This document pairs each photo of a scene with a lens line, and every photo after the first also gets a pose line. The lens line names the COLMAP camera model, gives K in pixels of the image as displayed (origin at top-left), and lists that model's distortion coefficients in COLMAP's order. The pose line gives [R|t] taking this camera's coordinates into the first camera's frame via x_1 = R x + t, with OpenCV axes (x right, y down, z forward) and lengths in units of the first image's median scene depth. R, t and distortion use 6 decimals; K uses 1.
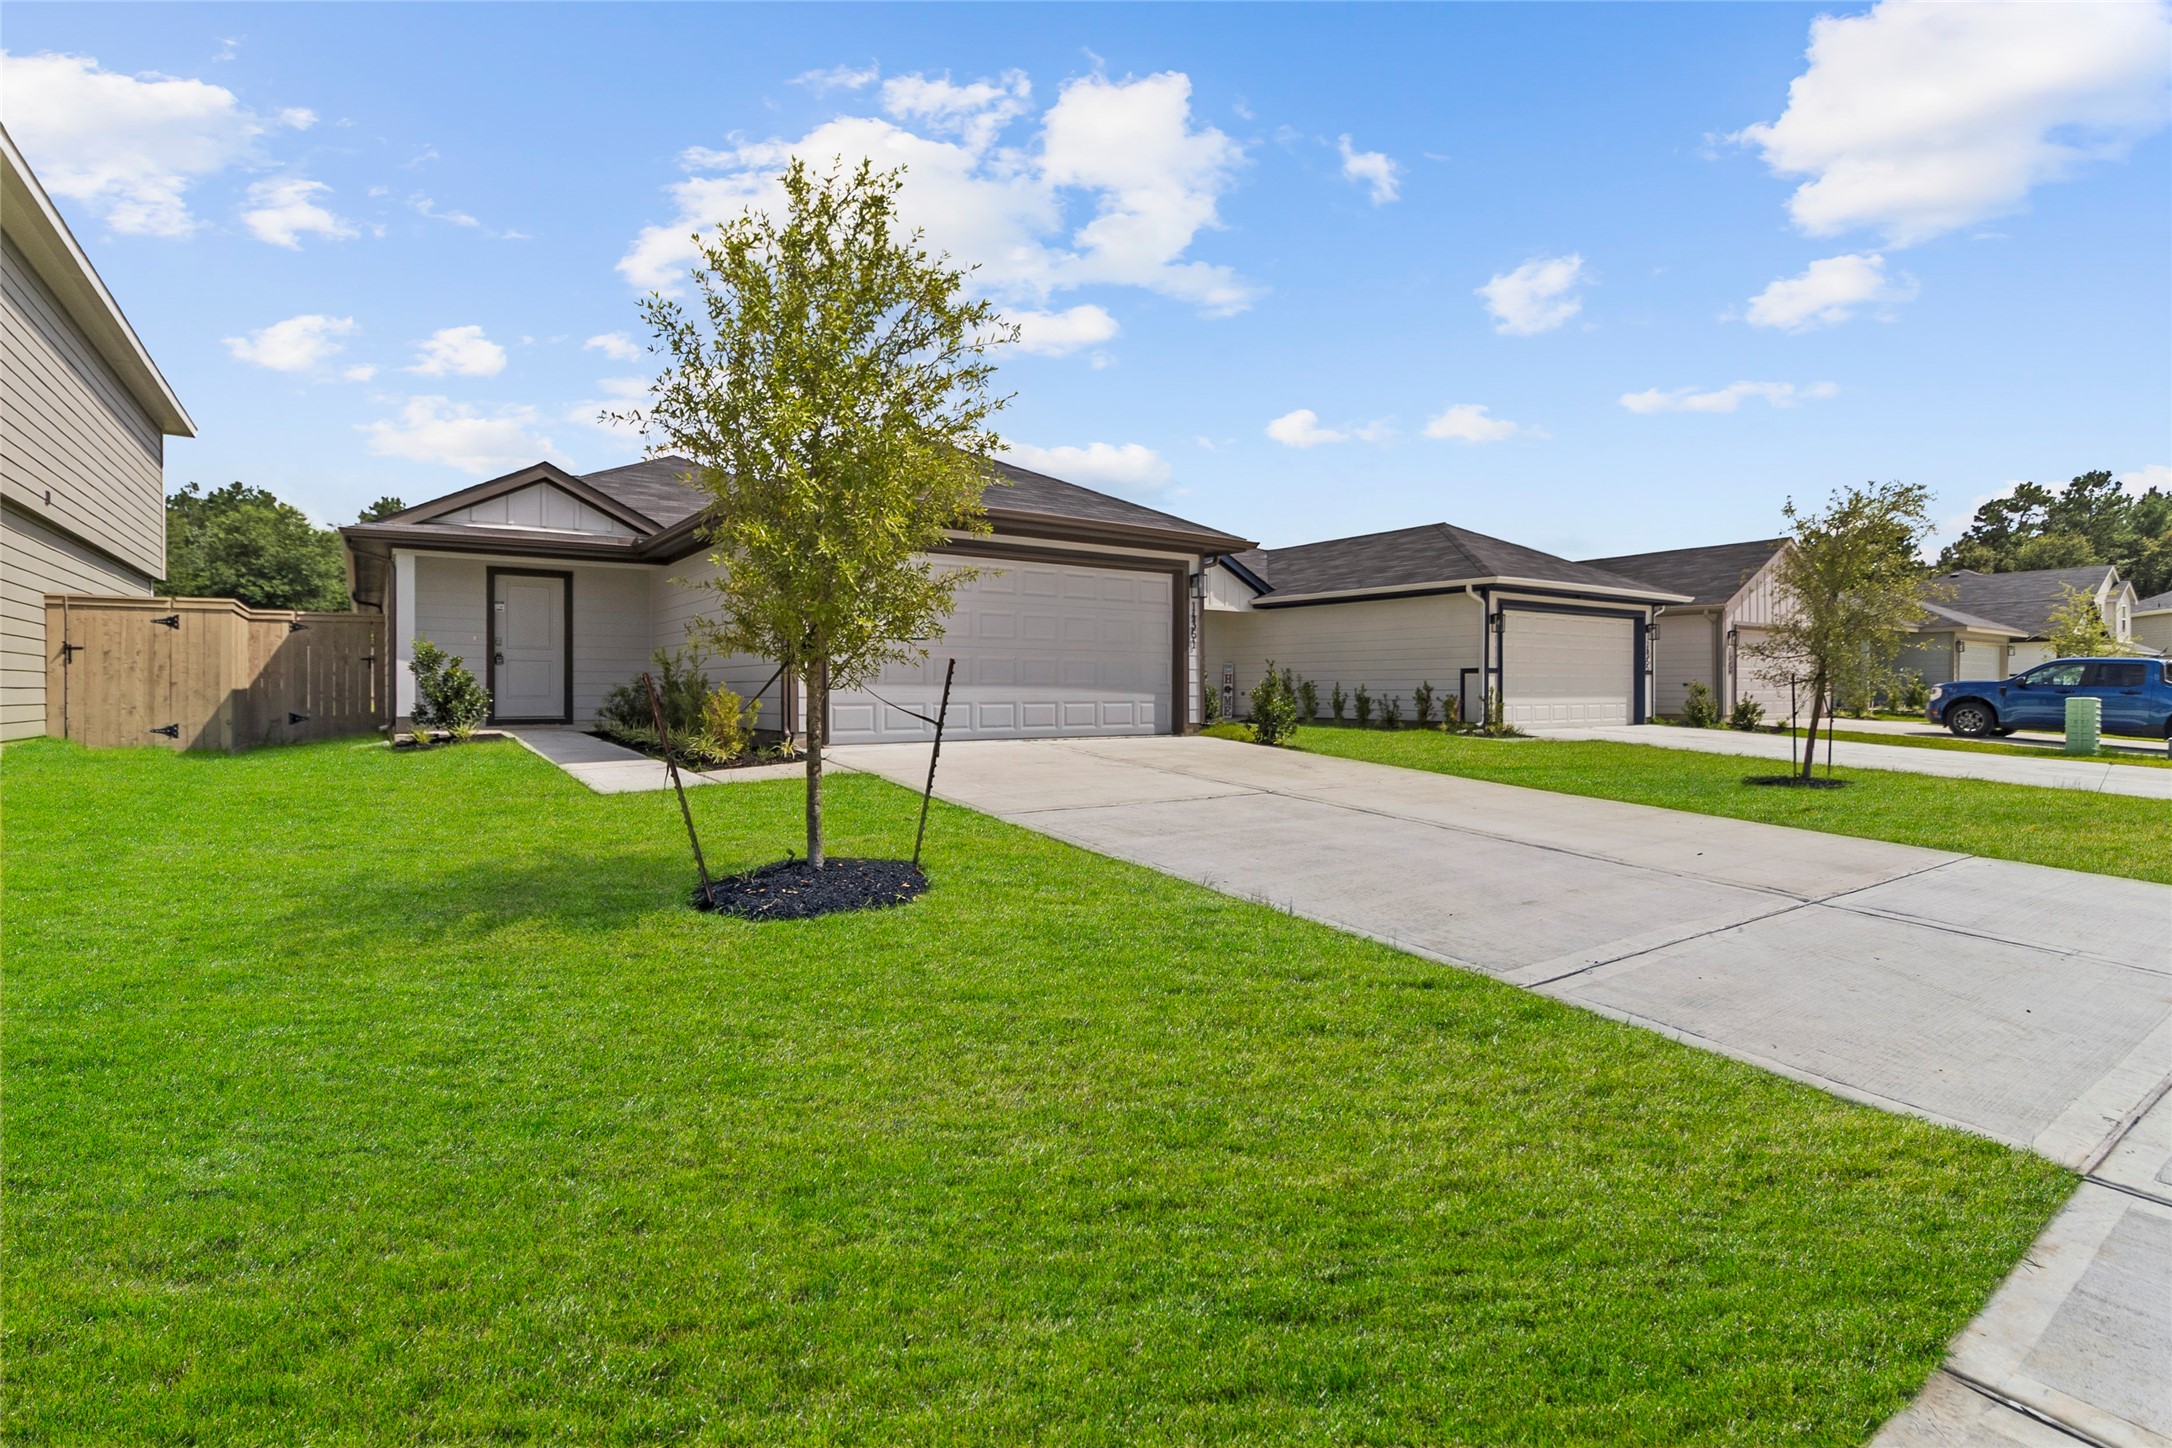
lens RADIAL K [[995.8, 0, 1074.5], [0, 995.8, 709.3], [0, 0, 1]] dist [0.001894, 0.000400]
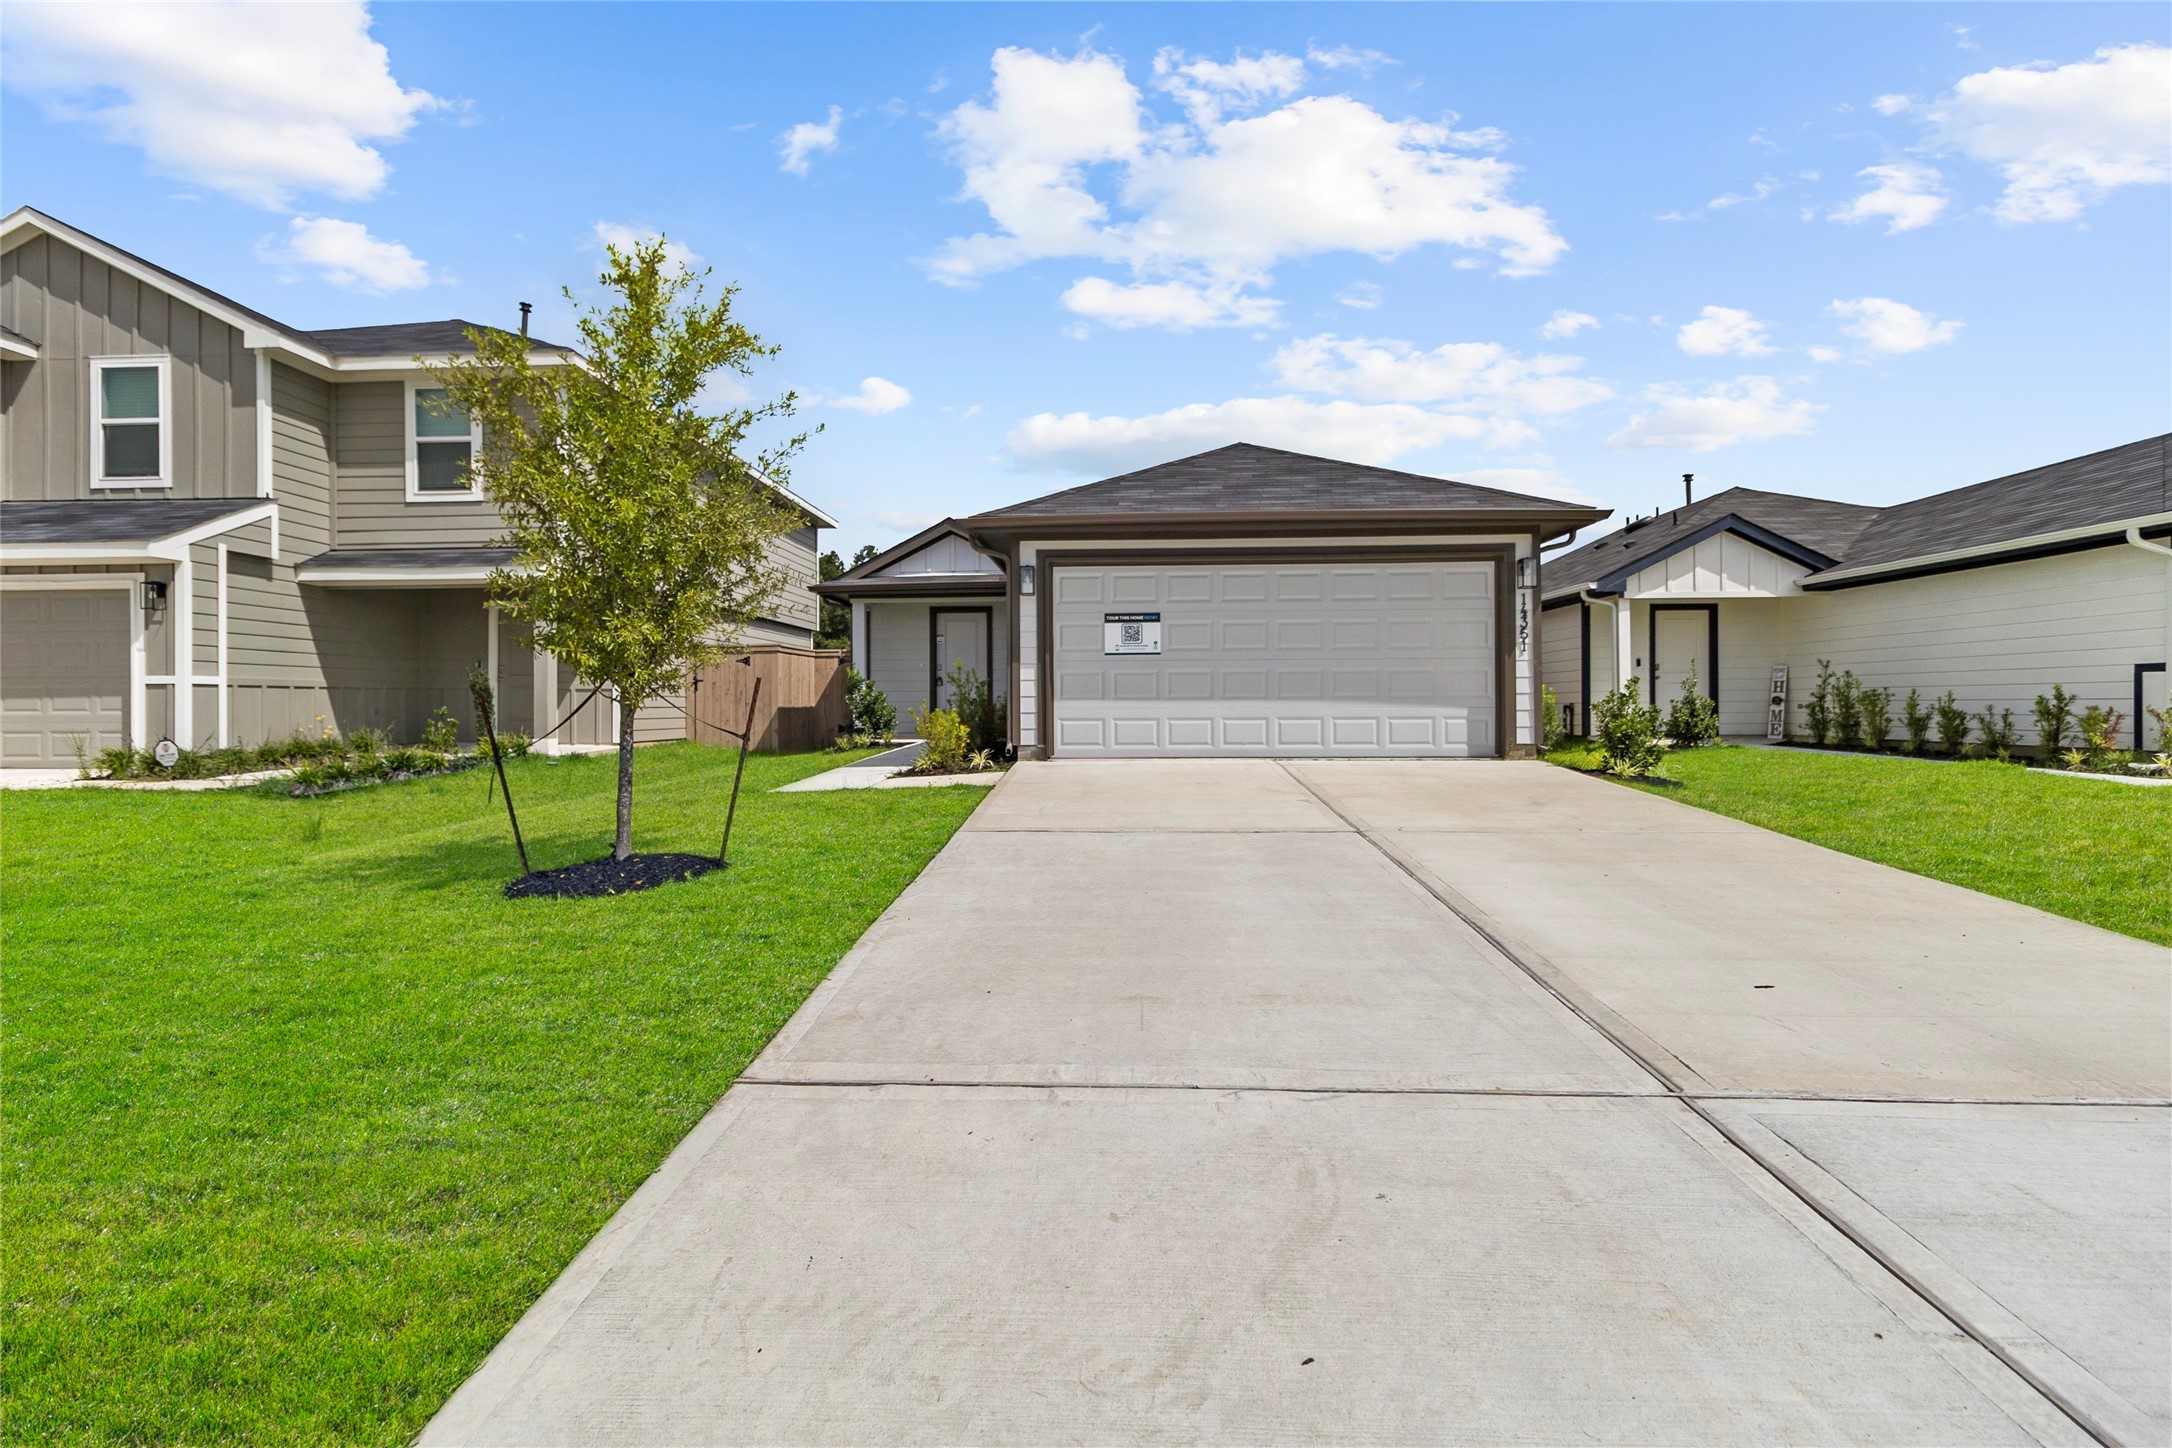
lens RADIAL K [[995.8, 0, 1074.5], [0, 995.8, 709.3], [0, 0, 1]] dist [0.001894, 0.000400]
pose [[0.791113, -0.003075, -0.611663, 0.324844], [-0.005368, 0.999914, -0.011970, -0.002676], [0.611647, 0.012753, 0.791028, 0.141058]]
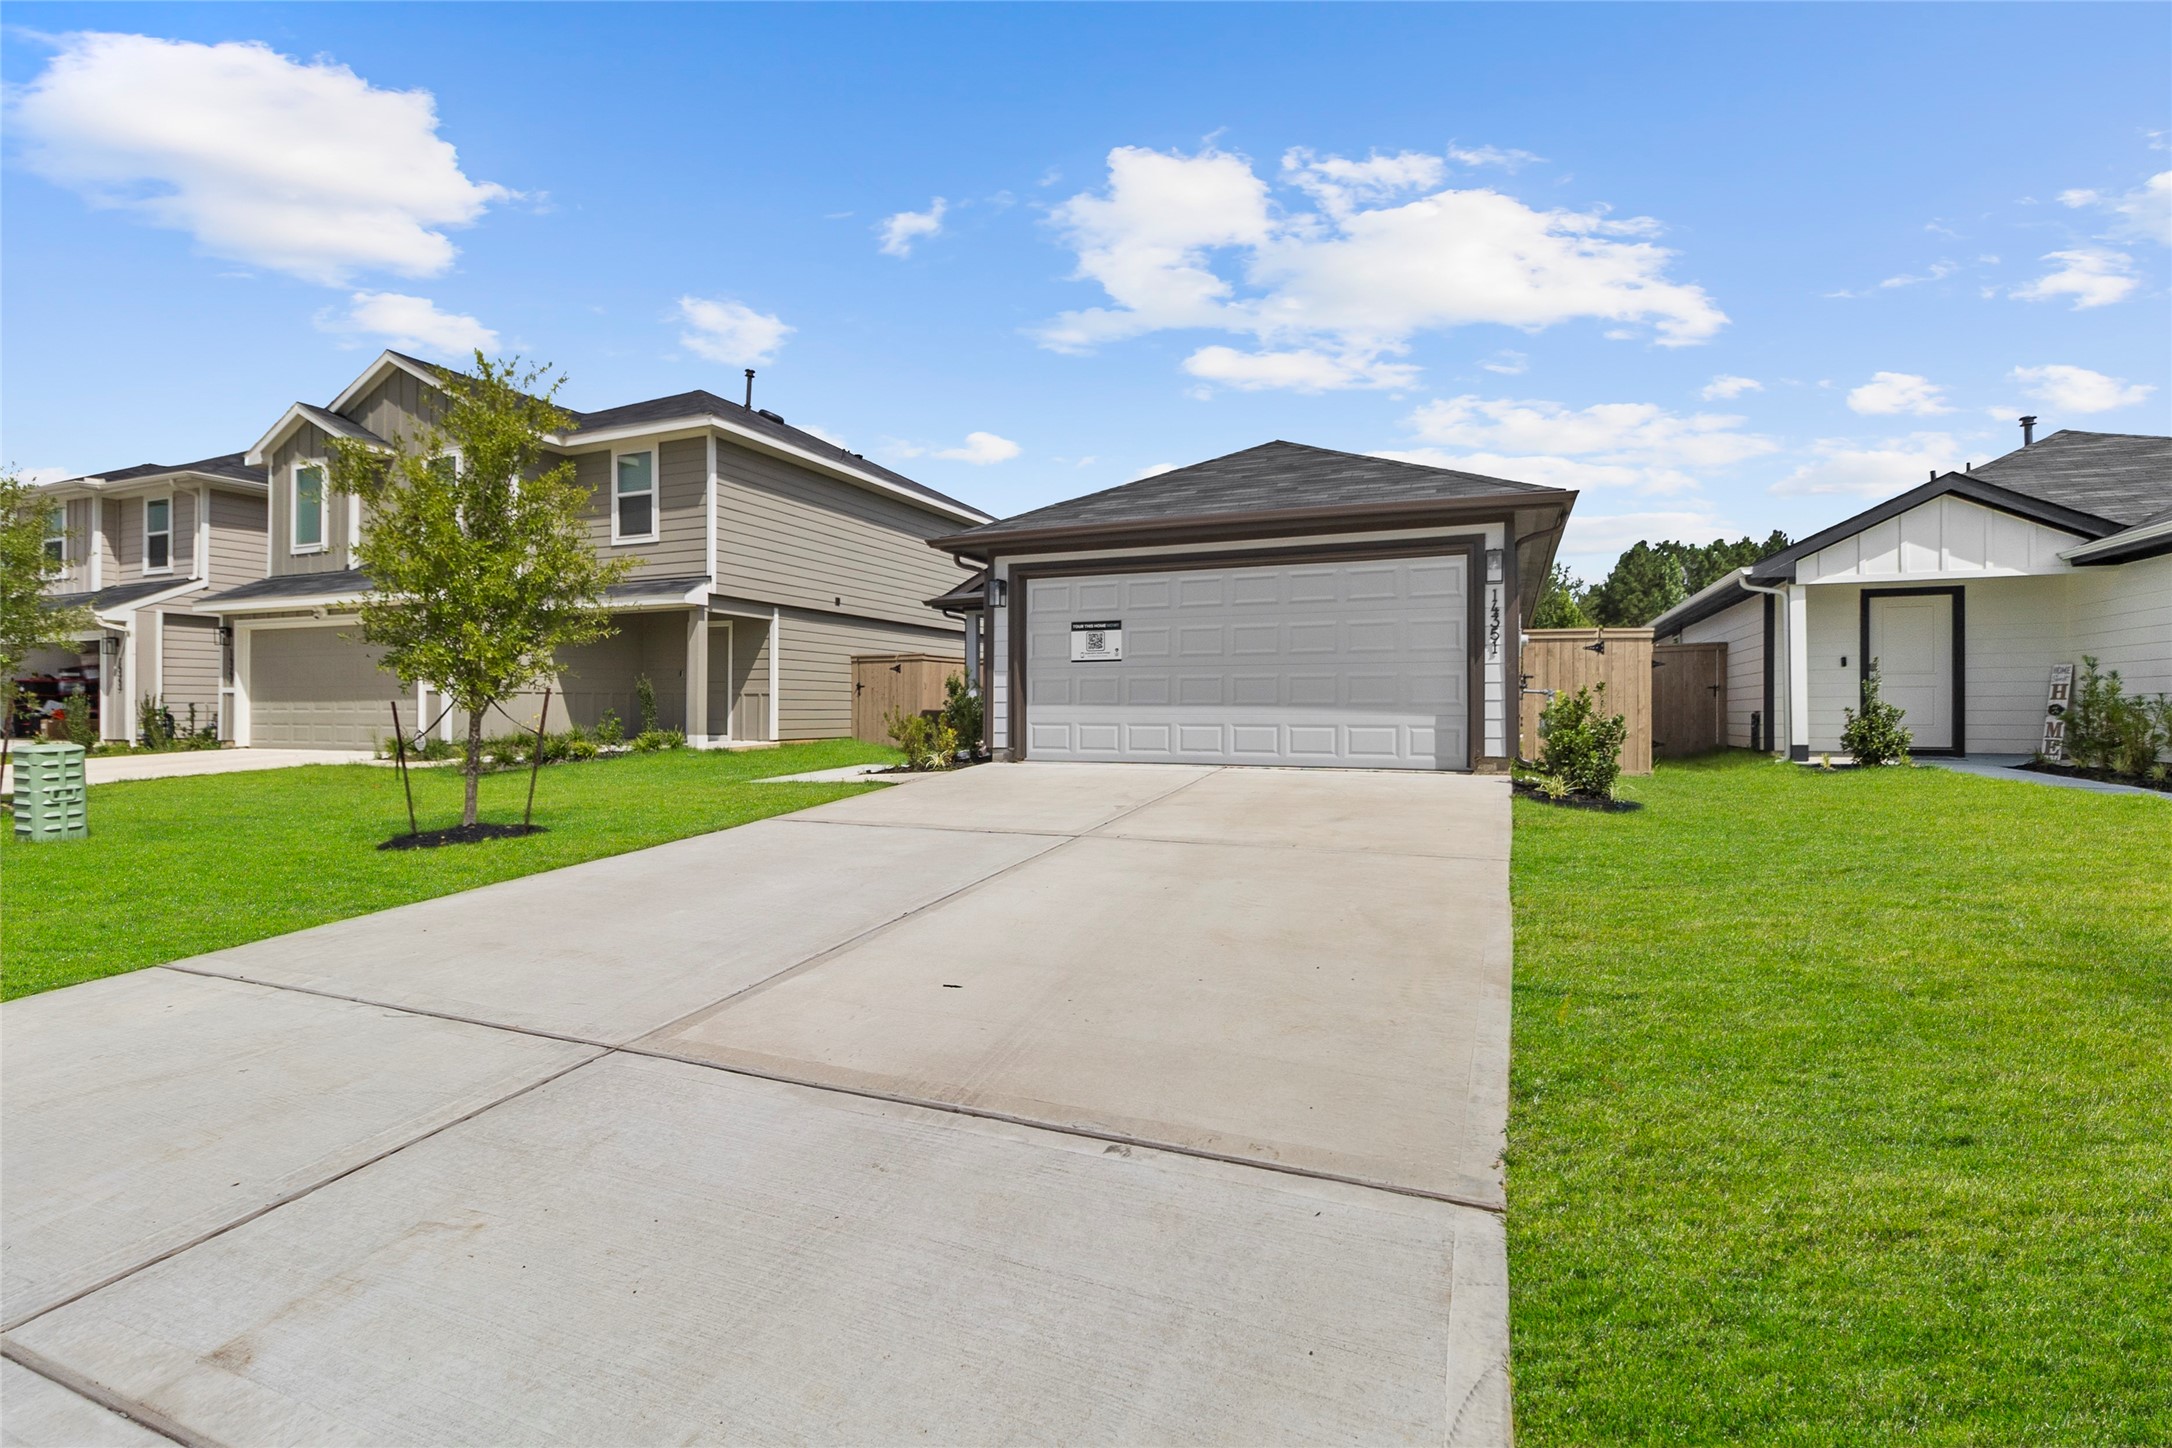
lens RADIAL K [[995.8, 0, 1074.5], [0, 995.8, 709.3], [0, 0, 1]] dist [0.001894, 0.000400]
pose [[0.529975, -0.000594, -0.848013, 0.570733], [-0.016181, 0.999811, -0.010813, -0.008038], [0.847859, 0.019453, 0.529865, 0.360071]]
